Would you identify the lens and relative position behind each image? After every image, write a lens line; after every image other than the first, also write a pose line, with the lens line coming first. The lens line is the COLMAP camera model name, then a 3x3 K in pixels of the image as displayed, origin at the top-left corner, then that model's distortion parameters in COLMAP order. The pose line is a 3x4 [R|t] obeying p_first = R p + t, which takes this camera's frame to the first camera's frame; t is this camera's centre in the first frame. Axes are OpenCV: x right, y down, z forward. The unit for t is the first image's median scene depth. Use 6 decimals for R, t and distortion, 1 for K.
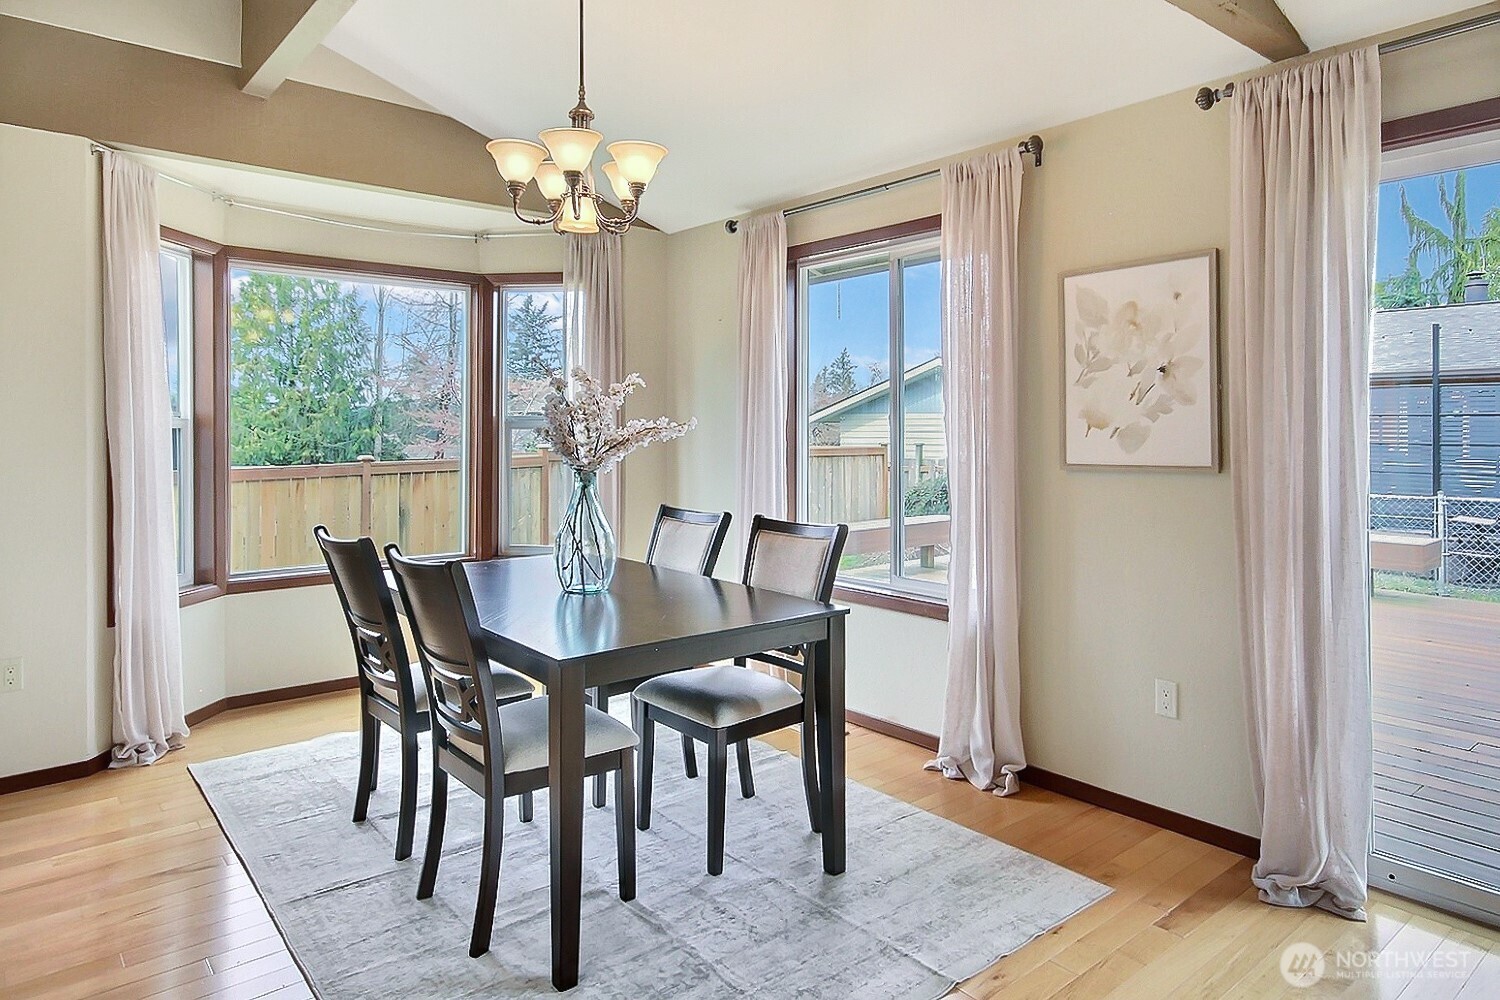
lens RADIAL K [[907.9, 0, 752.3], [0, 907.9, 429.2], [0, 0, 1]] dist [0.000717, 0.000116]
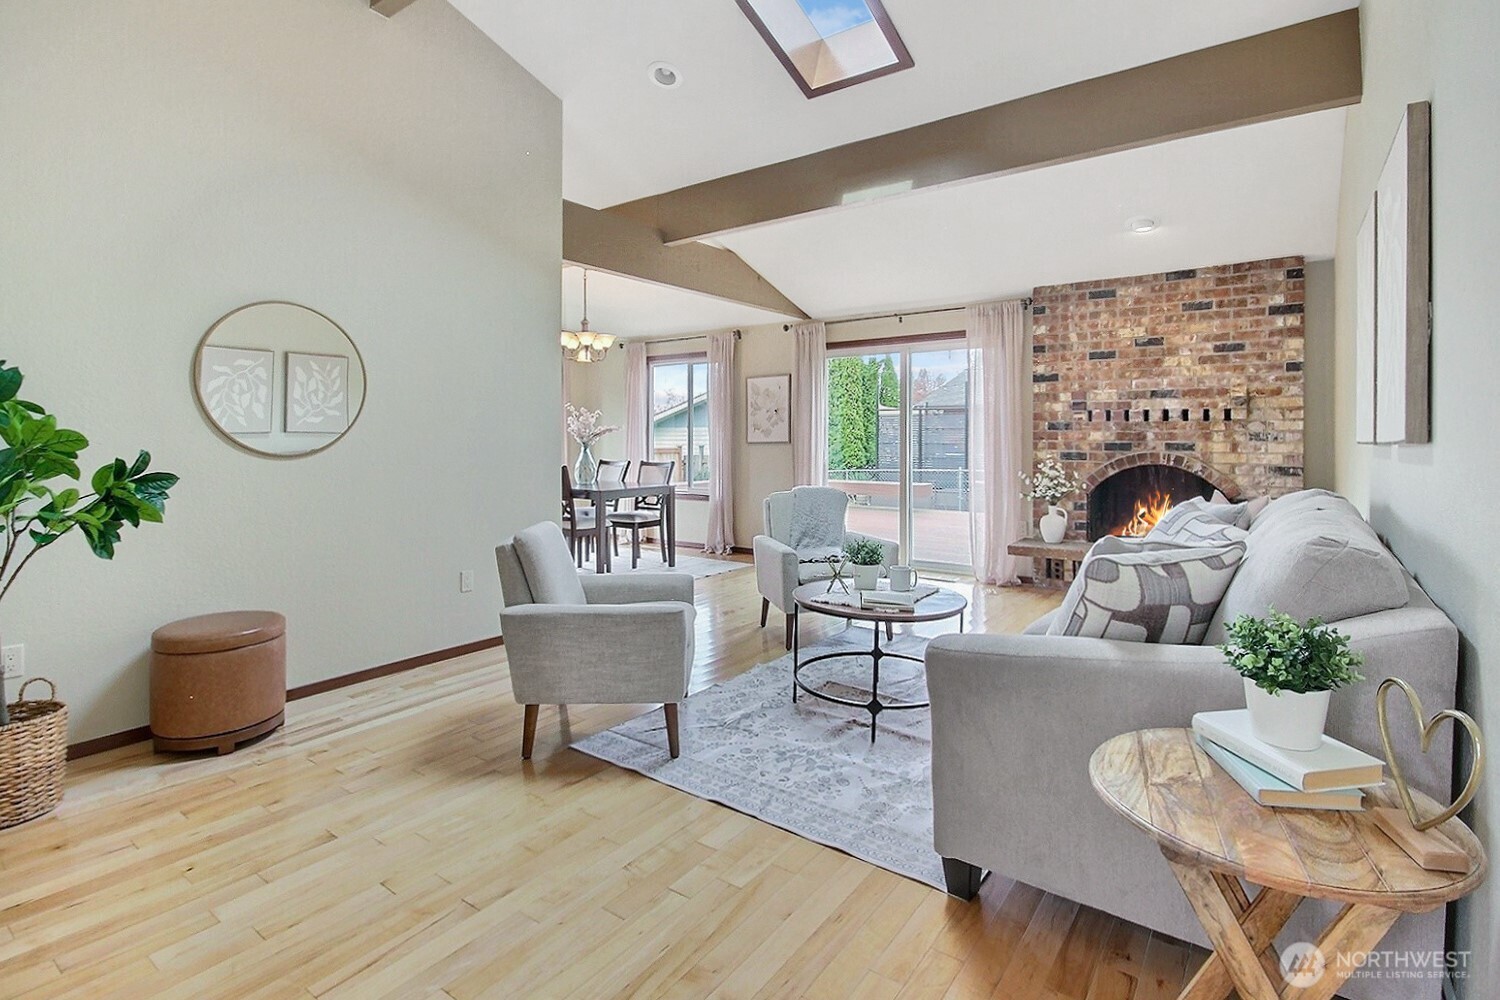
lens RADIAL K [[737.2, 0, 749.9], [0, 737.2, 434.6], [0, 0, 1]] dist [0.016625, -0.000101]
pose [[0.970119, 0.004054, 0.242597, -0.226022], [-0.002132, 0.999964, -0.008185, 0.034031], [-0.242622, 0.007423, 0.970093, -1.317331]]
